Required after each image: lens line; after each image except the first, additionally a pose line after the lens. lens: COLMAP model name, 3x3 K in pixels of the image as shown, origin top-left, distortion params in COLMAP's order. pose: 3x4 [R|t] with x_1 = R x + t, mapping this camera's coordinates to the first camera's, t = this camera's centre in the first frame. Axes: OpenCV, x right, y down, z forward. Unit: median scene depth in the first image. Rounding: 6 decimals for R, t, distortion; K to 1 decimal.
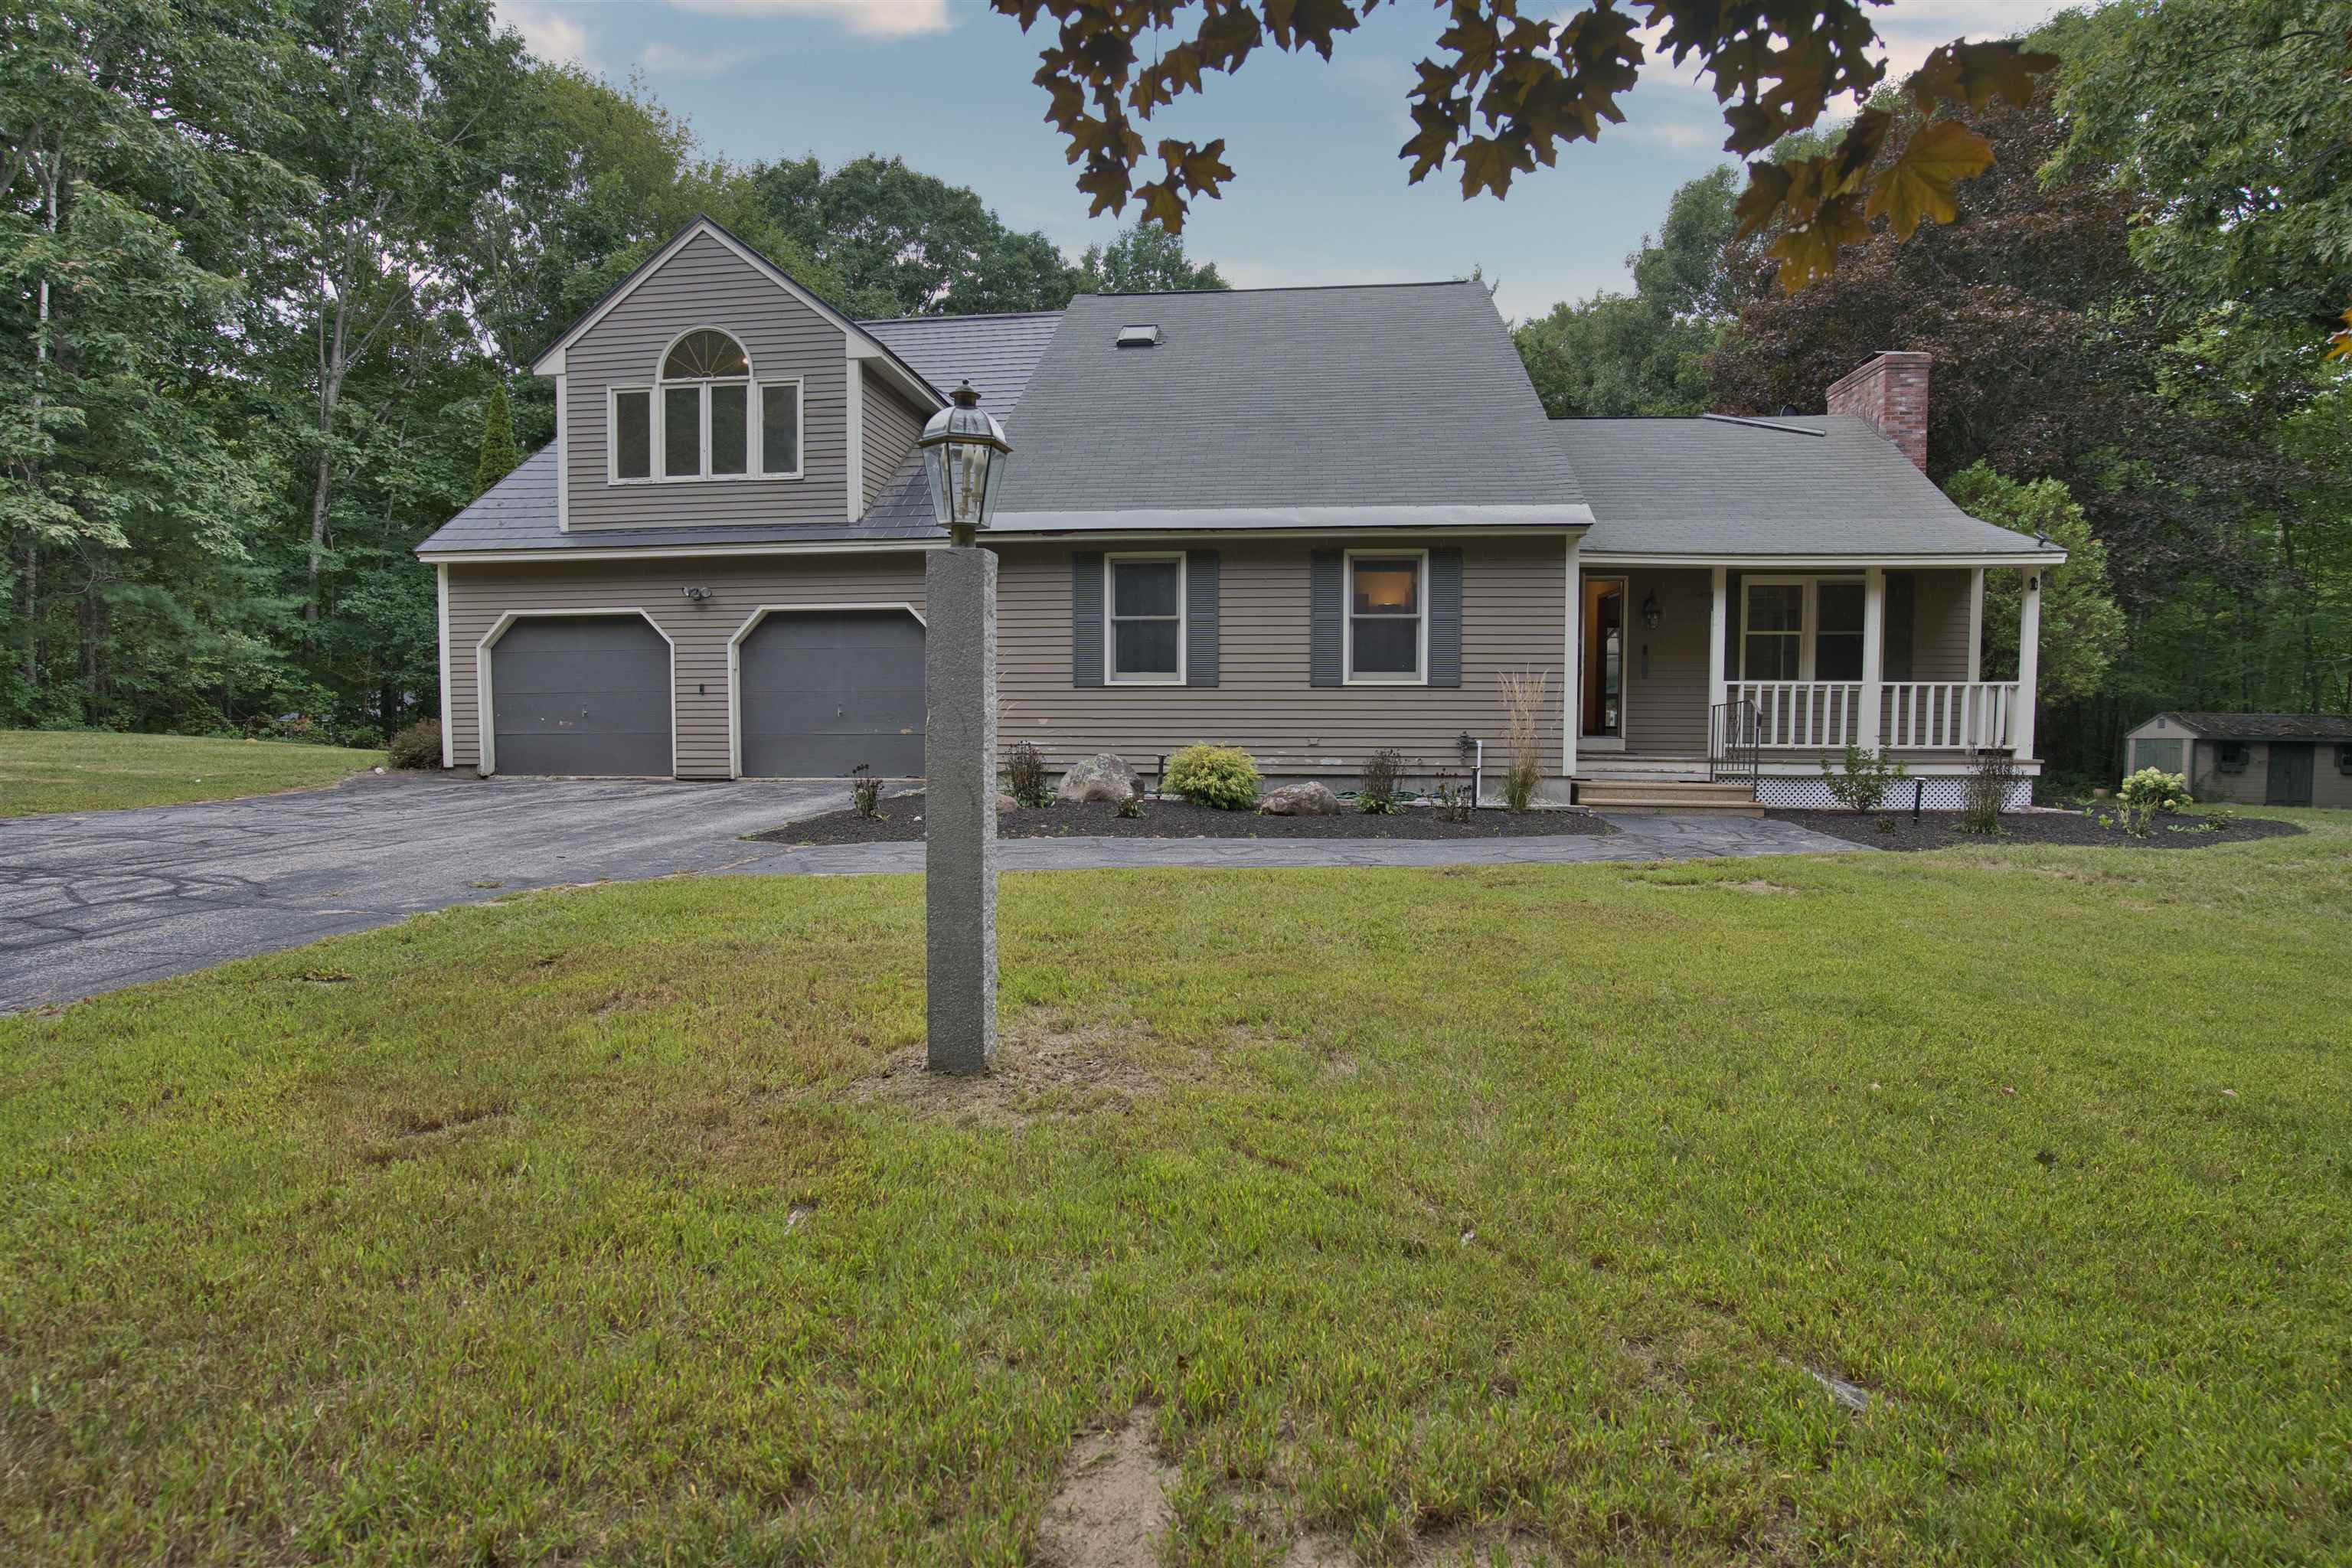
lens RADIAL K [[1144.5, 0, 1174.2], [0, 1144.5, 788.0], [0, 0, 1]] dist [-0.079447, 0.036270]
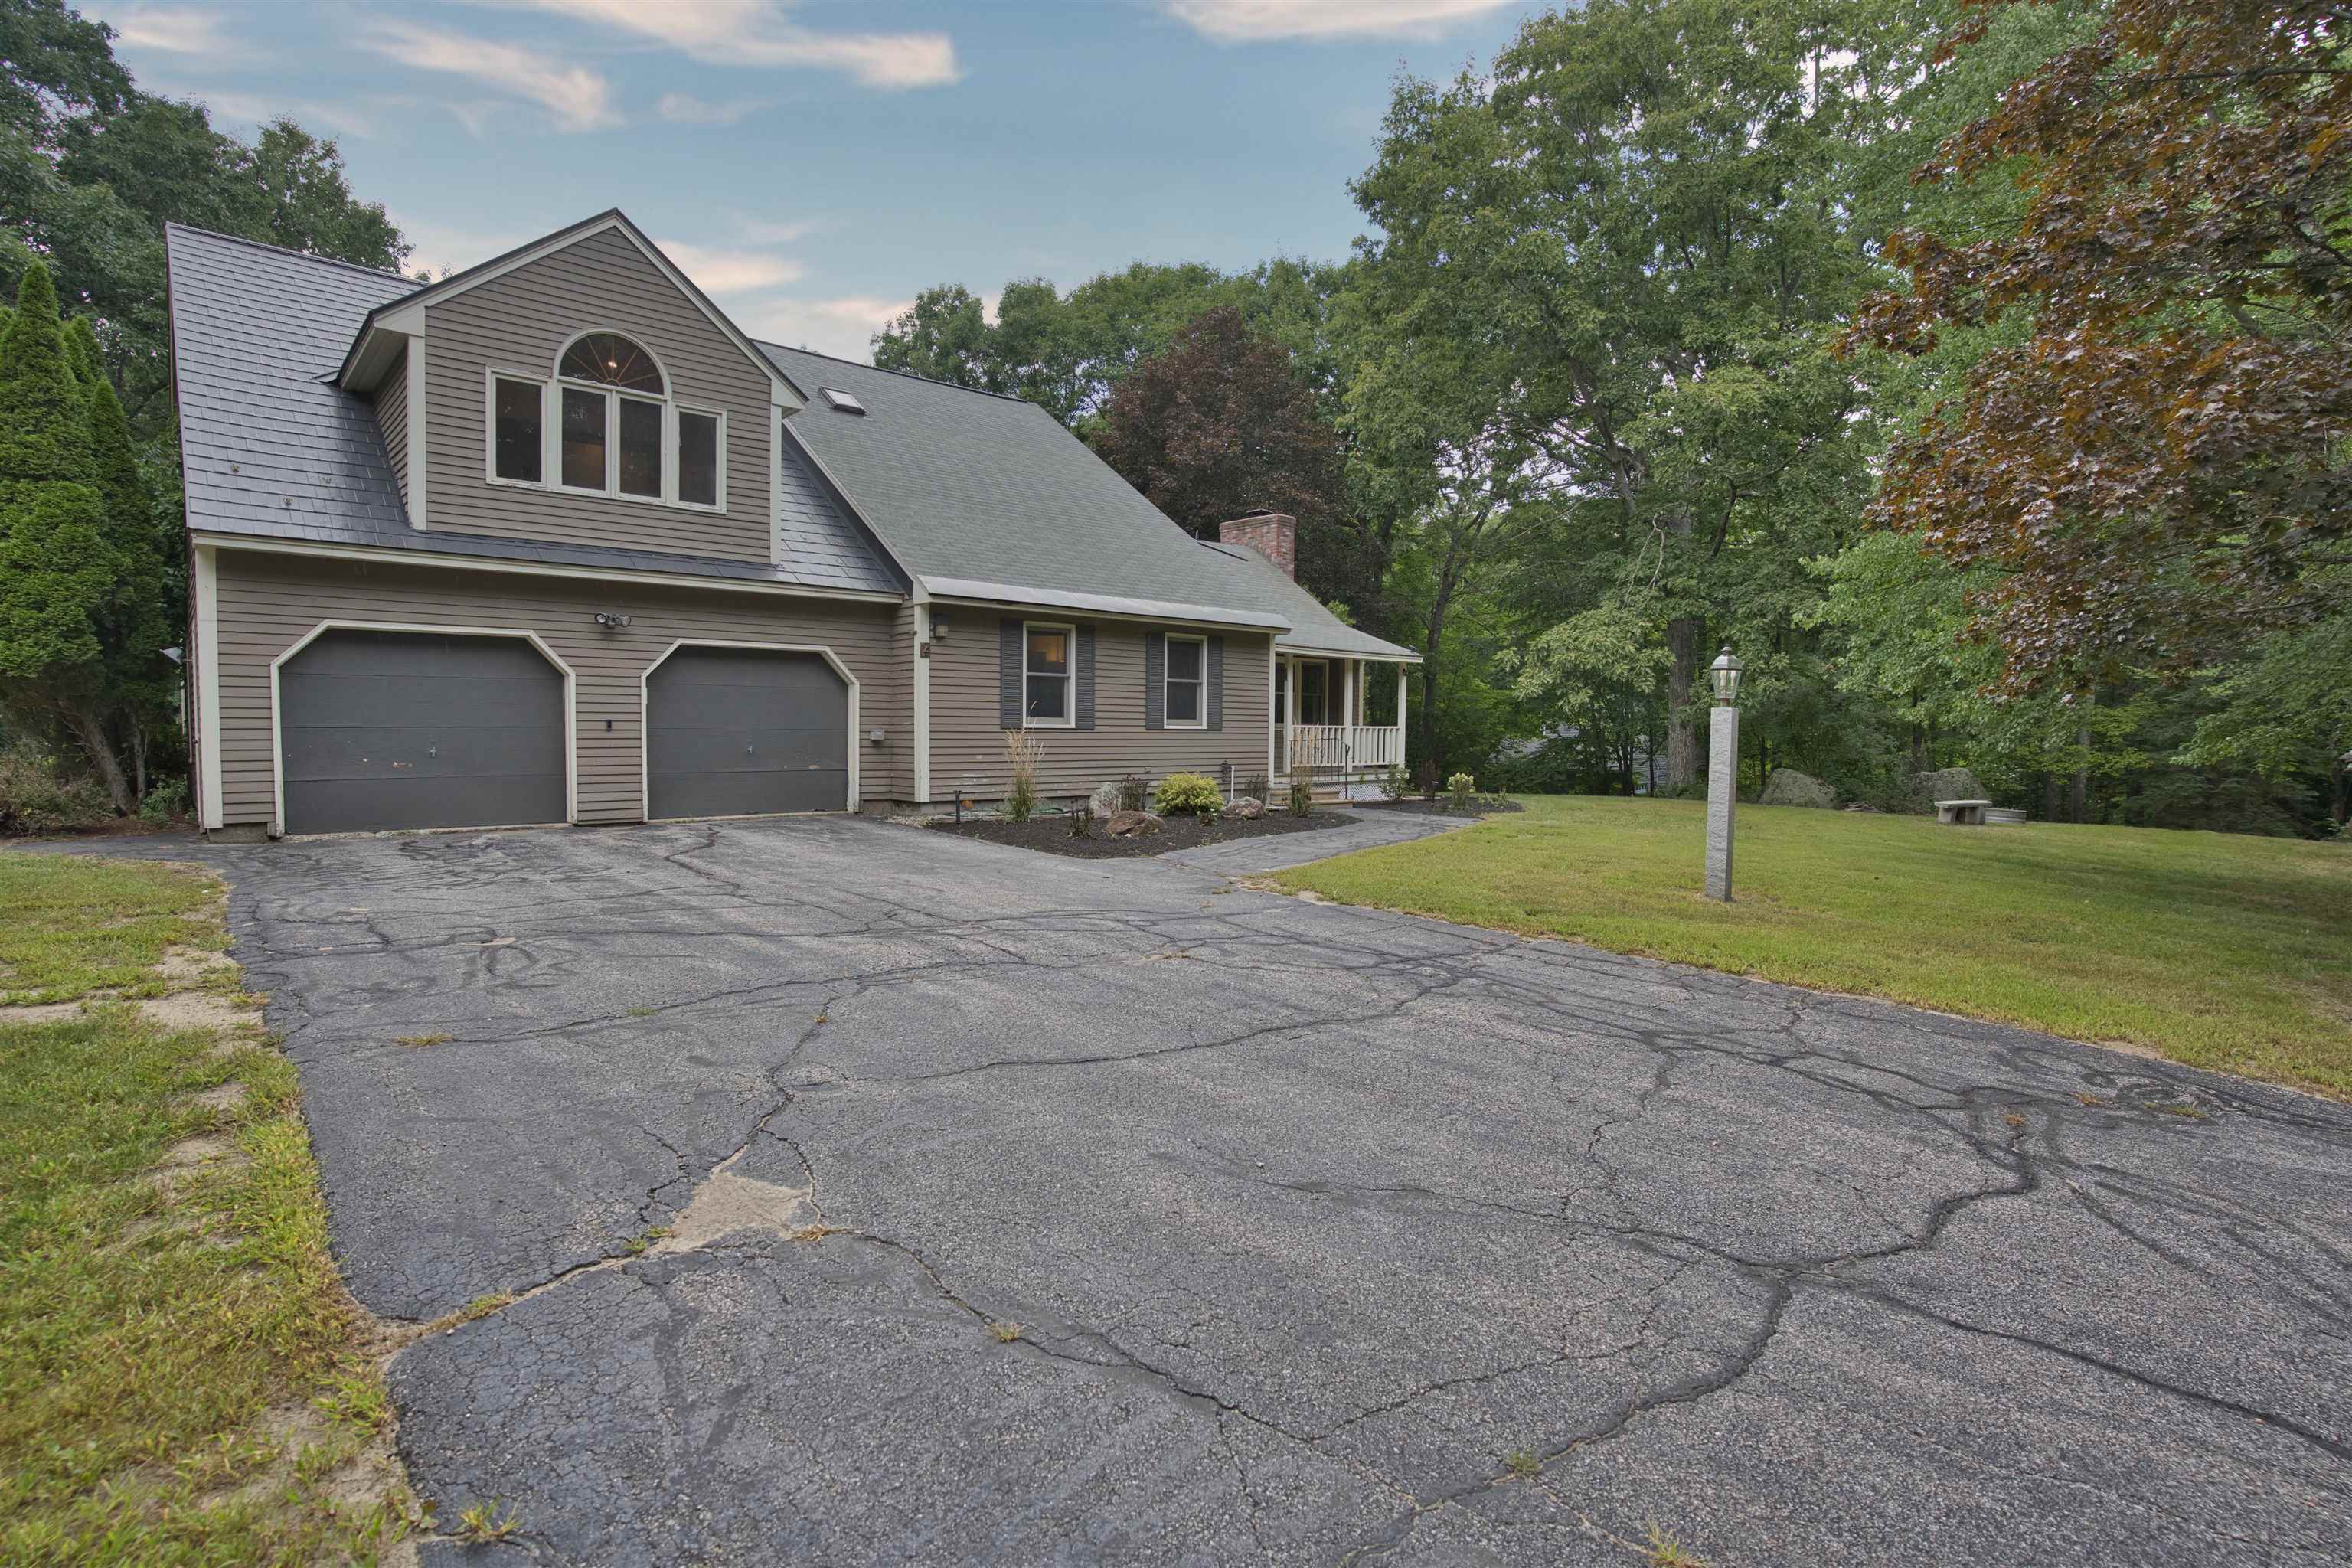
lens RADIAL K [[1144.5, 0, 1174.2], [0, 1144.5, 788.0], [0, 0, 1]] dist [-0.079447, 0.036270]
pose [[0.646561, -0.033194, 0.762139, -0.791736], [0.048928, 0.998800, 0.001994, -0.016035], [-0.761291, 0.036001, 0.647410, 0.066775]]
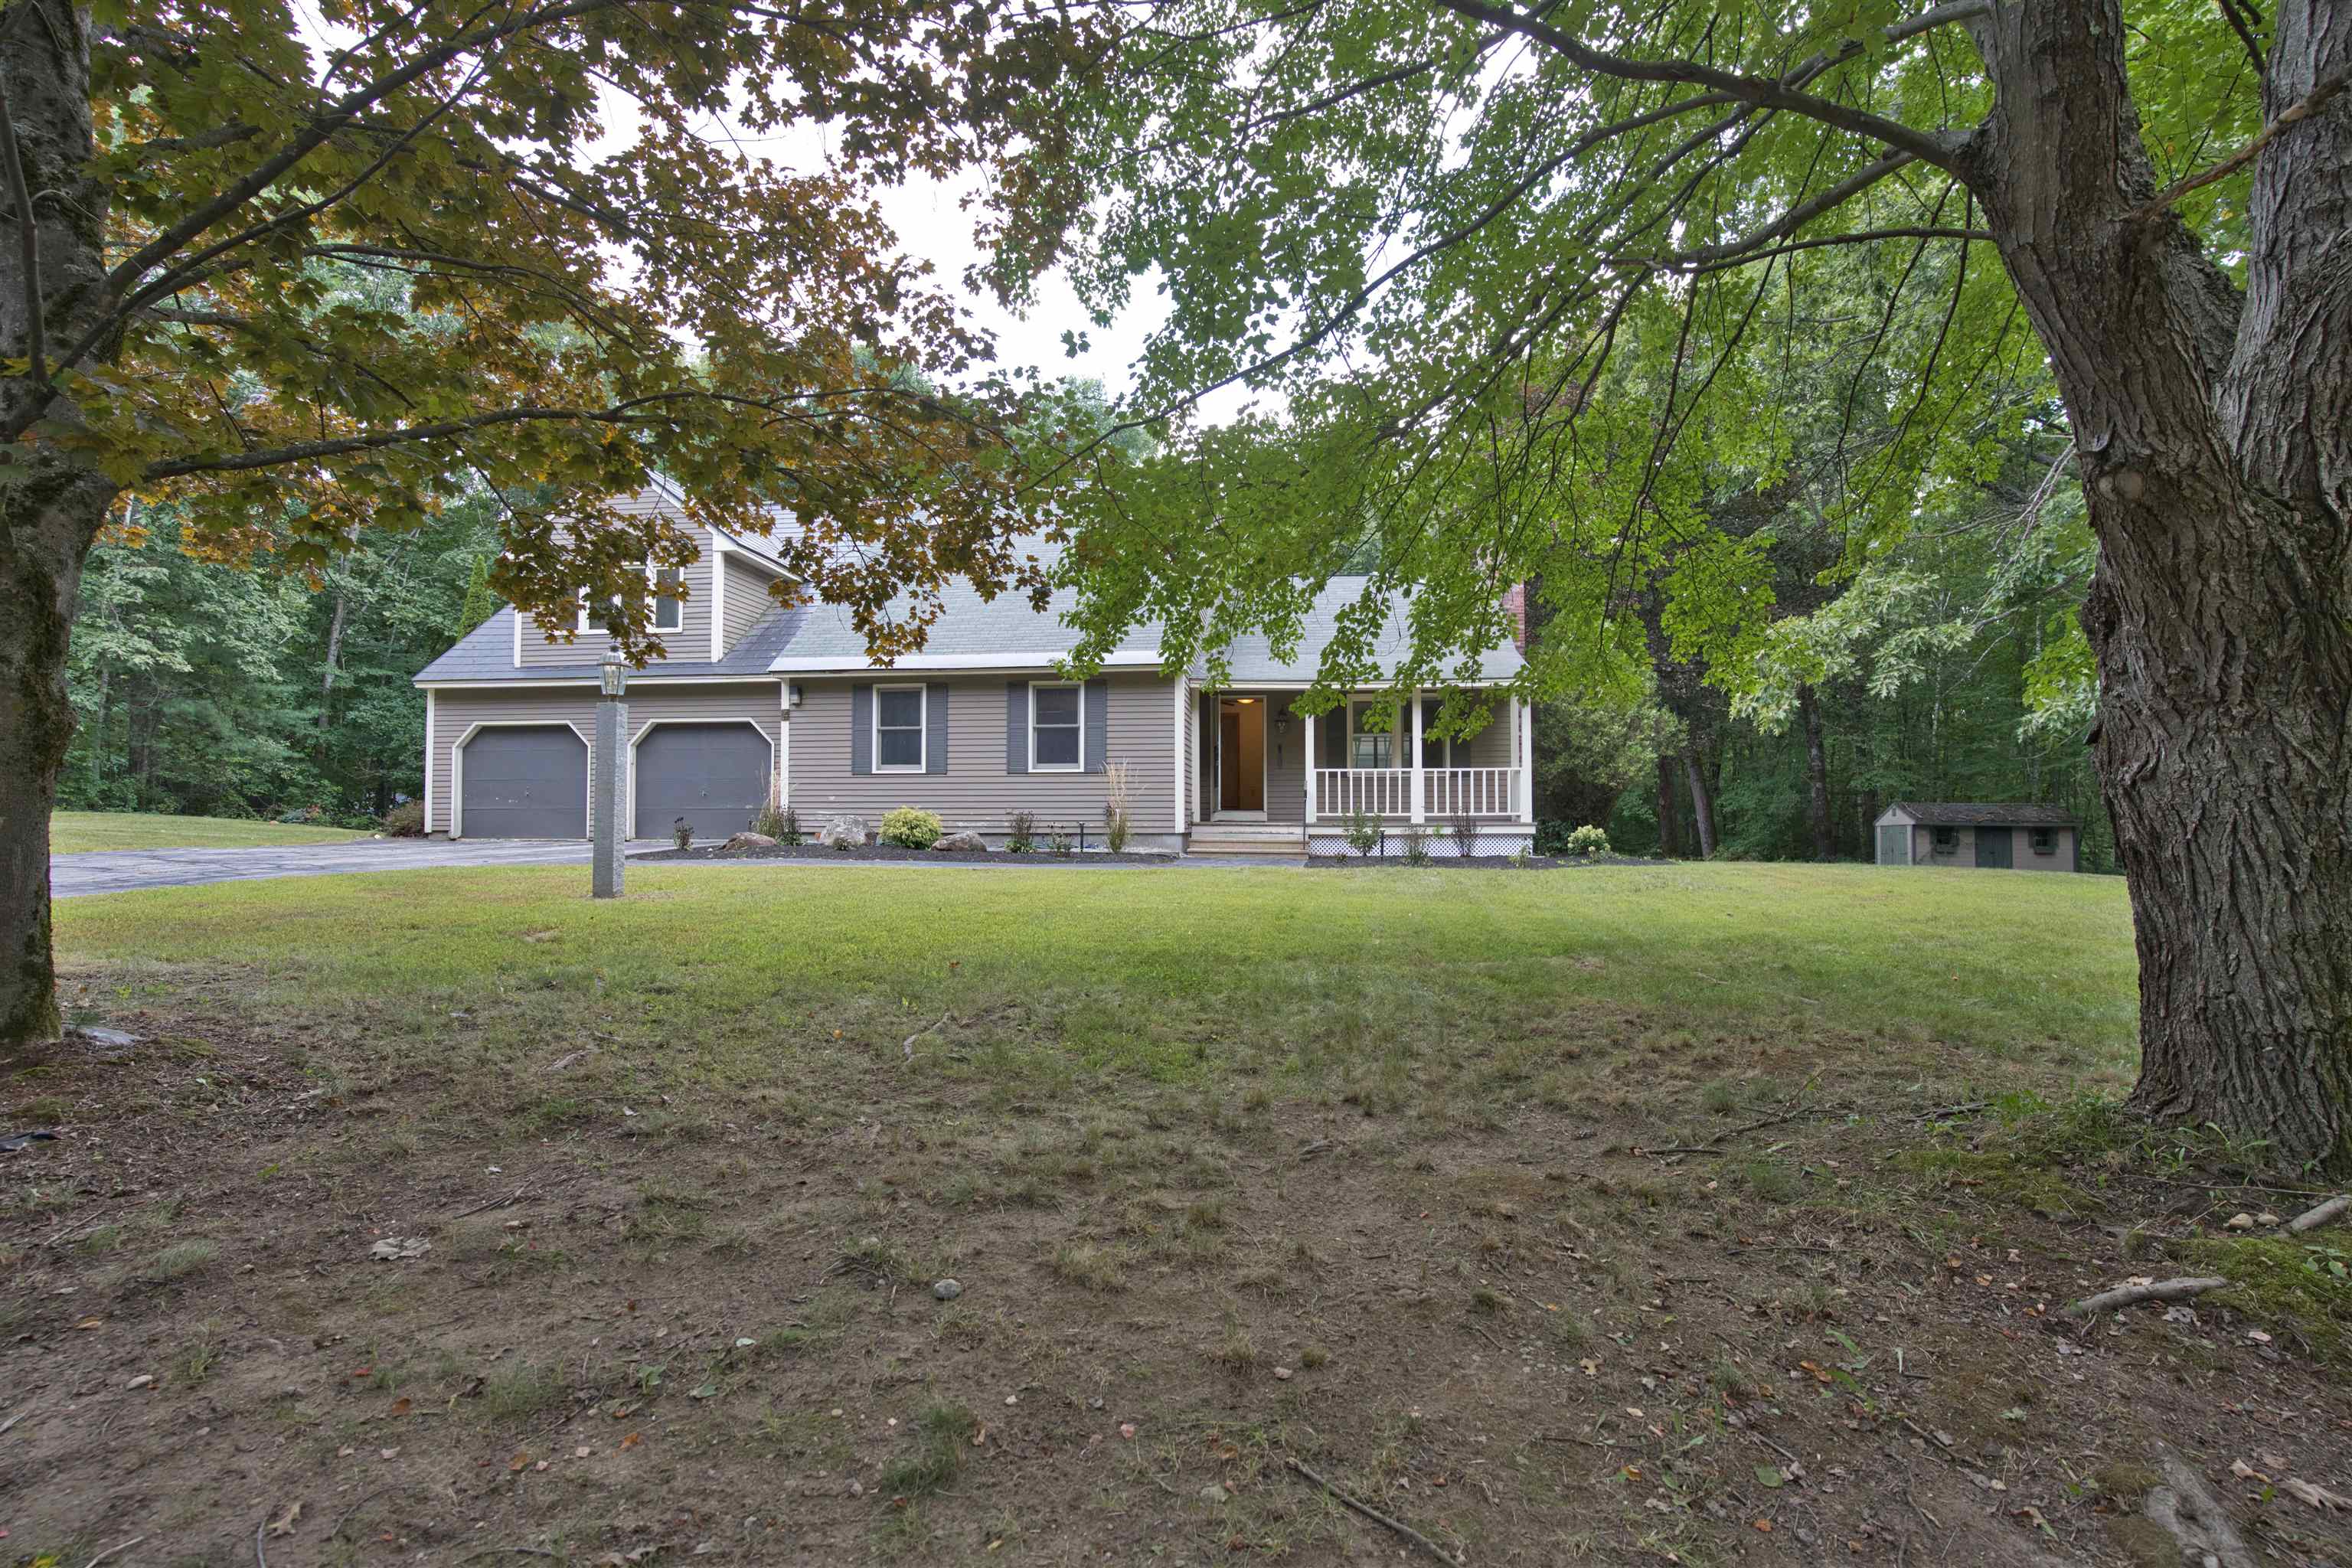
lens RADIAL K [[1182.1, 0, 1183.7], [0, 1182.1, 795.2], [0, 0, 1]] dist [-0.070989, 0.034189]
pose [[0.999992, -0.001217, -0.003813, 0.303760], [0.000866, 0.995867, -0.090819, 0.067060], [0.003908, 0.090815, 0.995860, -0.444514]]
